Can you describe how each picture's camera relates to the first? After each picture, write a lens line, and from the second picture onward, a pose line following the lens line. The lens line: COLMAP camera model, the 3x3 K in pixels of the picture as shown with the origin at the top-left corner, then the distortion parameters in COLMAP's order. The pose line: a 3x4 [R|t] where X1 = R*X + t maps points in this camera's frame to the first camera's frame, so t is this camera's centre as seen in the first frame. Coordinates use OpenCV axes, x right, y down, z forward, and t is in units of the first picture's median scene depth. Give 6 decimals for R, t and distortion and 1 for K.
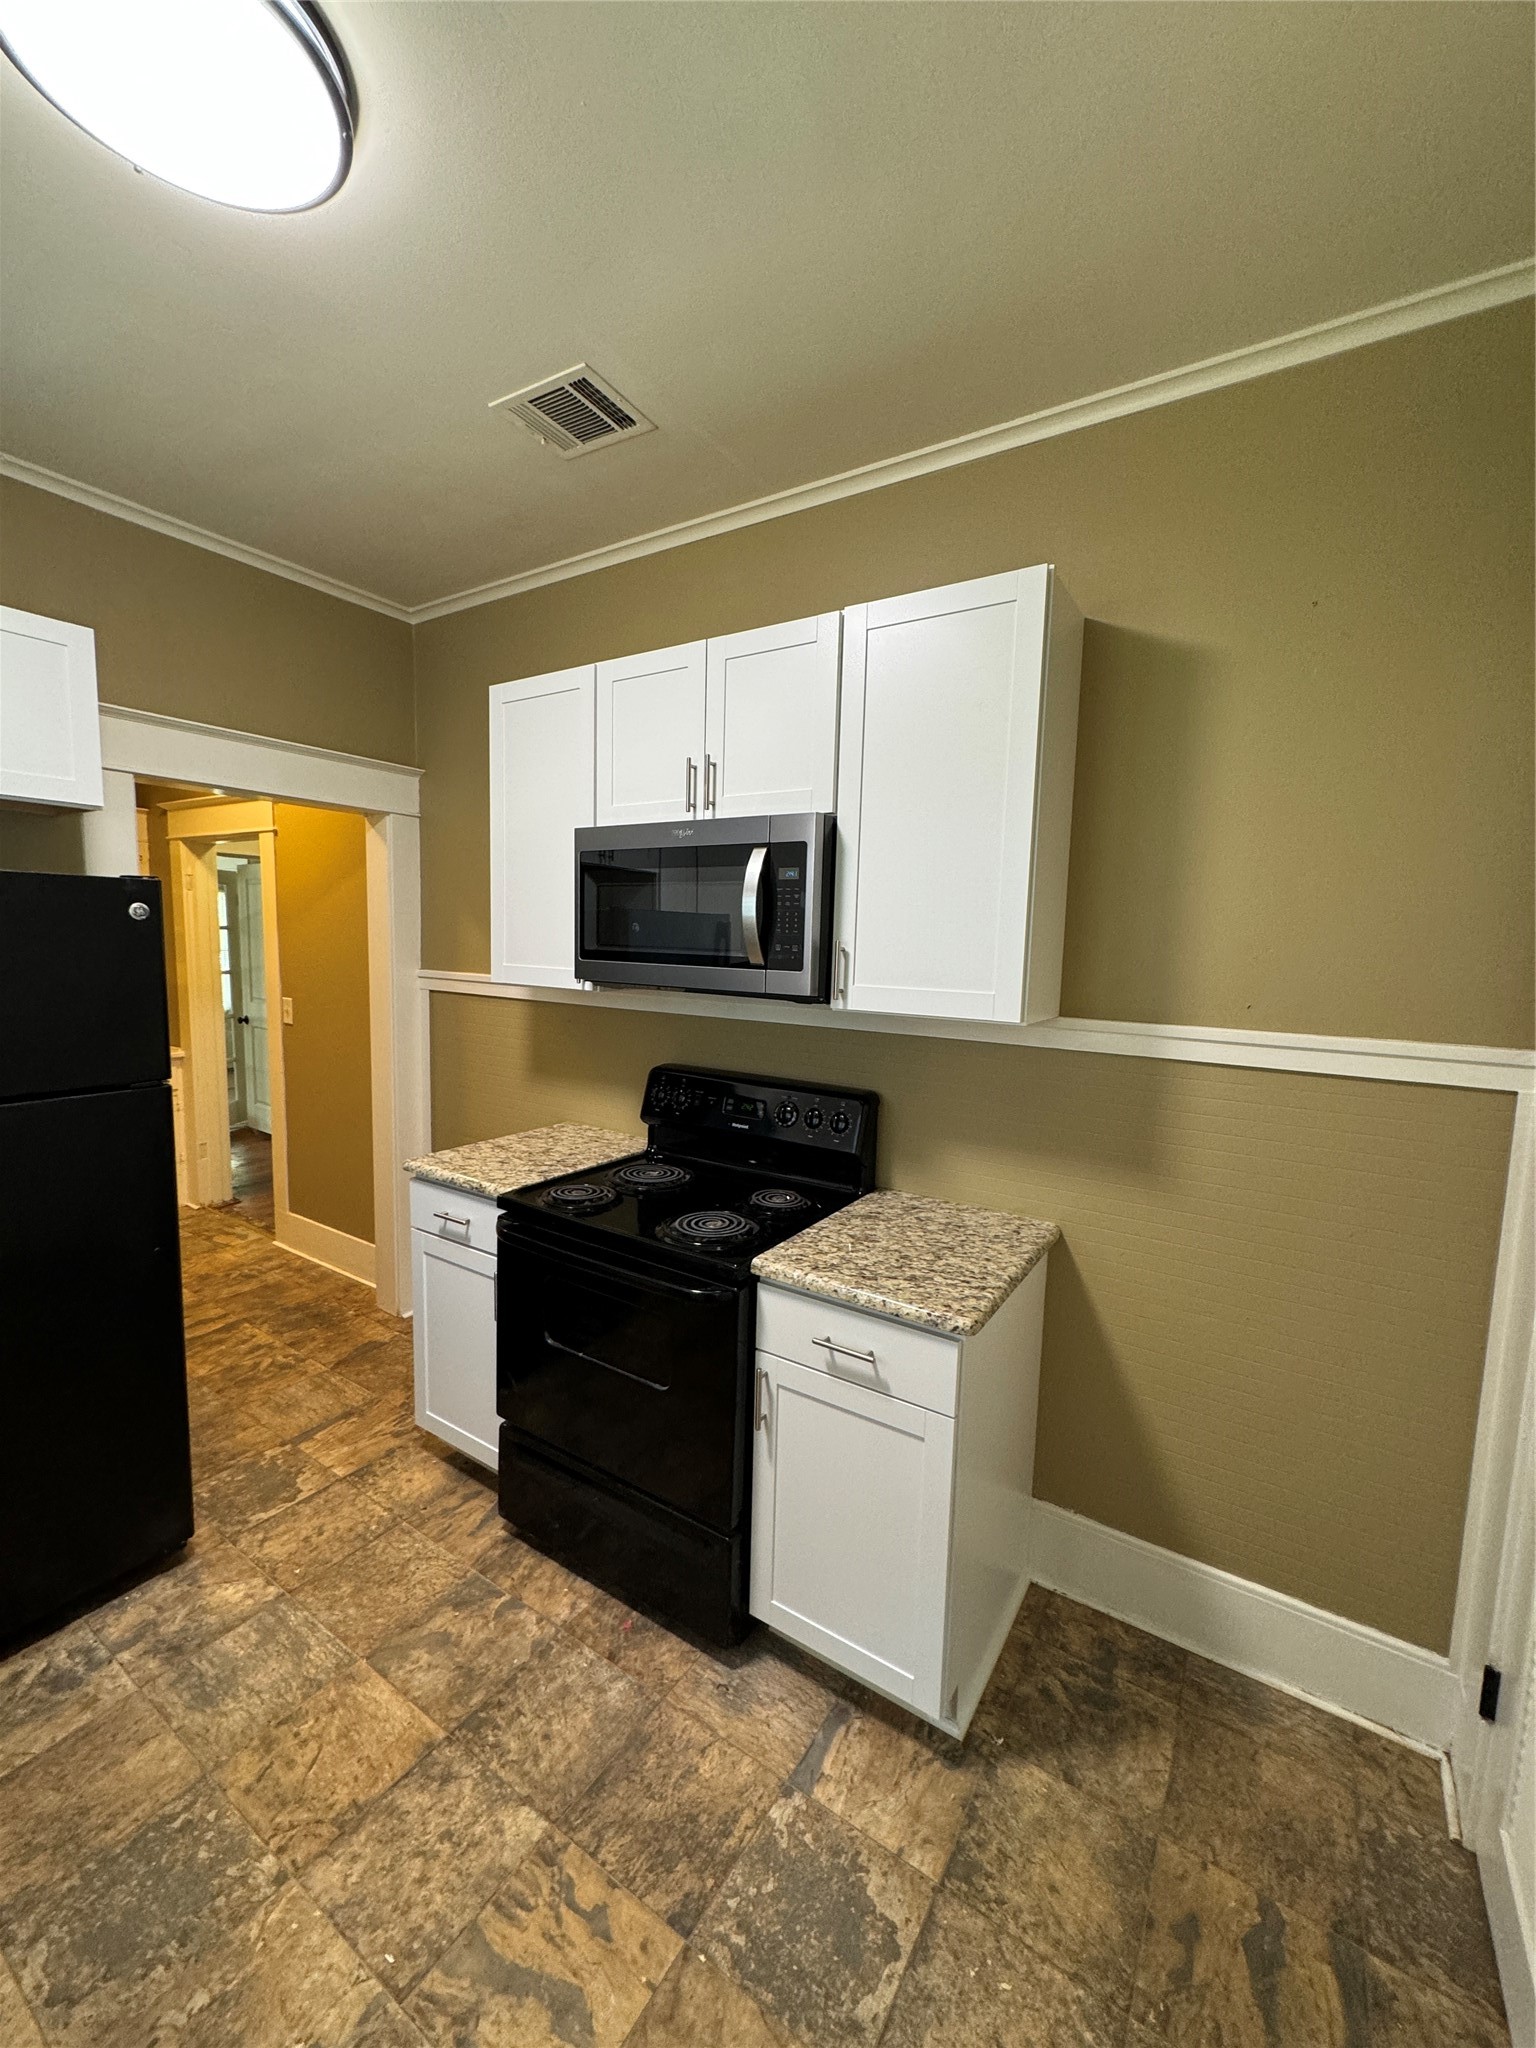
lens RADIAL K [[822.4, 0, 764.9], [0, 822.4, 1023.0], [0, 0, 1]] dist [-0.001434, 0.001056]
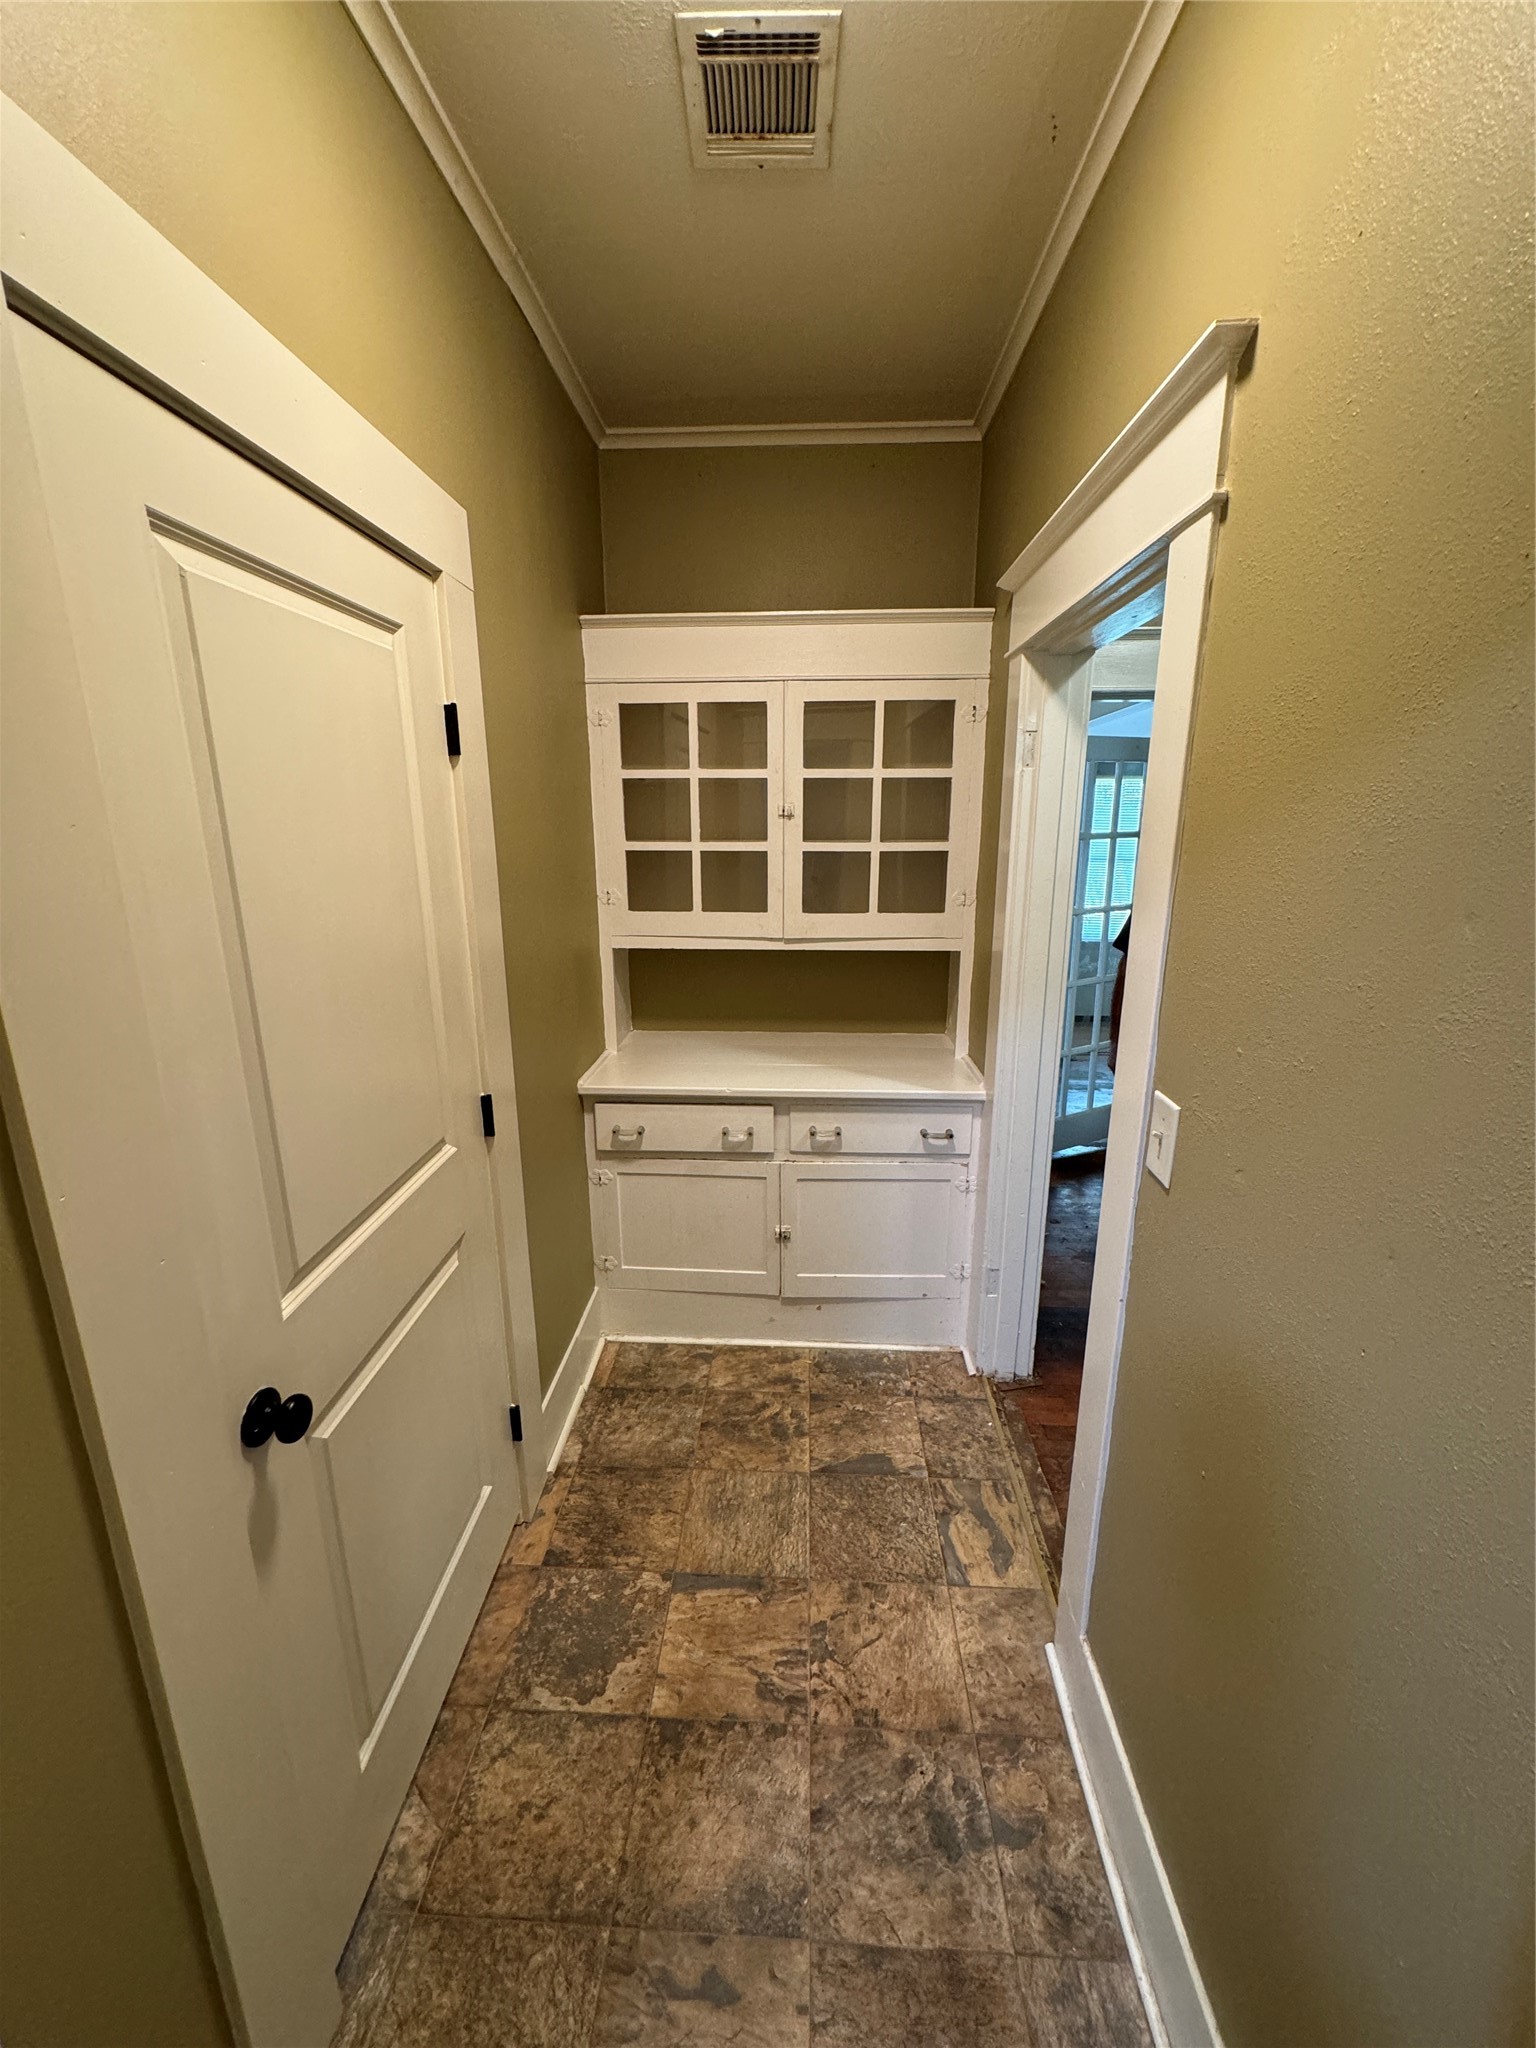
lens RADIAL K [[822.4, 0, 759.9], [0, 822.4, 1032.1], [0, 0, 1]] dist [-0.001434, 0.001056]
pose [[0.495854, 0.187575, -0.847906, 0.990668], [-0.067708, 0.981772, 0.177593, -0.053217], [0.865762, -0.030650, 0.499516, 0.575640]]
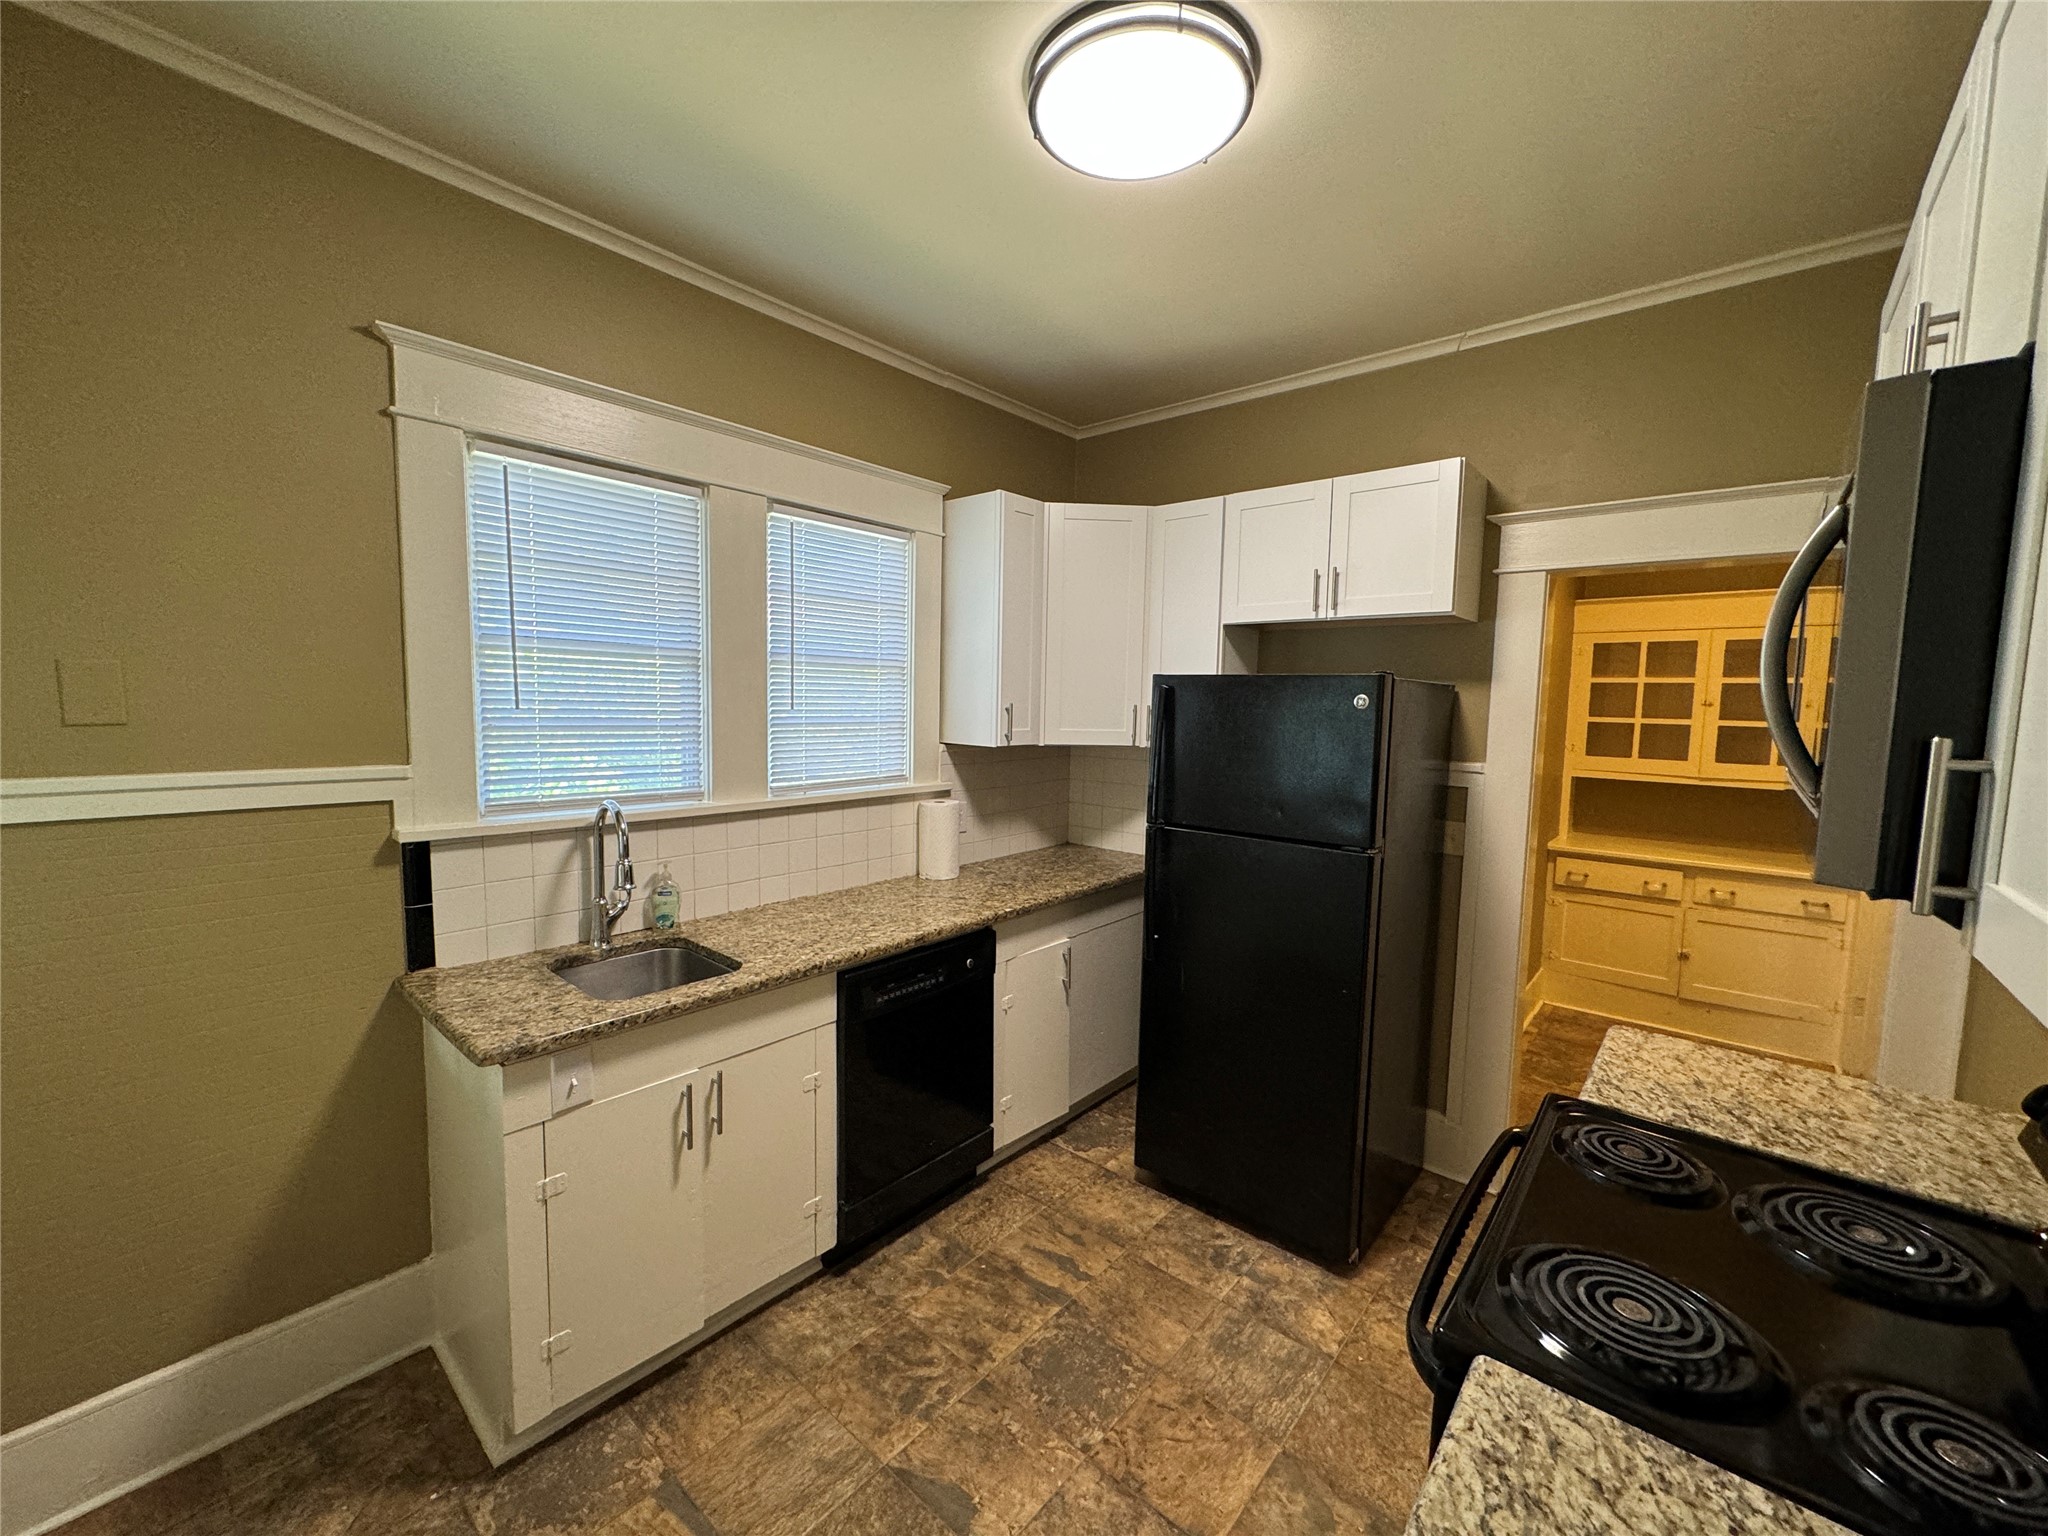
lens RADIAL K [[822.4, 0, 1023.3], [0, 822.4, 767.9], [0, 0, 1]] dist [-0.001434, 0.001056]
pose [[-0.133795, 0.056172, -0.989416, 0.591530], [-0.125784, 0.989355, 0.073178, -0.085107], [0.982994, 0.134243, -0.125305, 0.862931]]
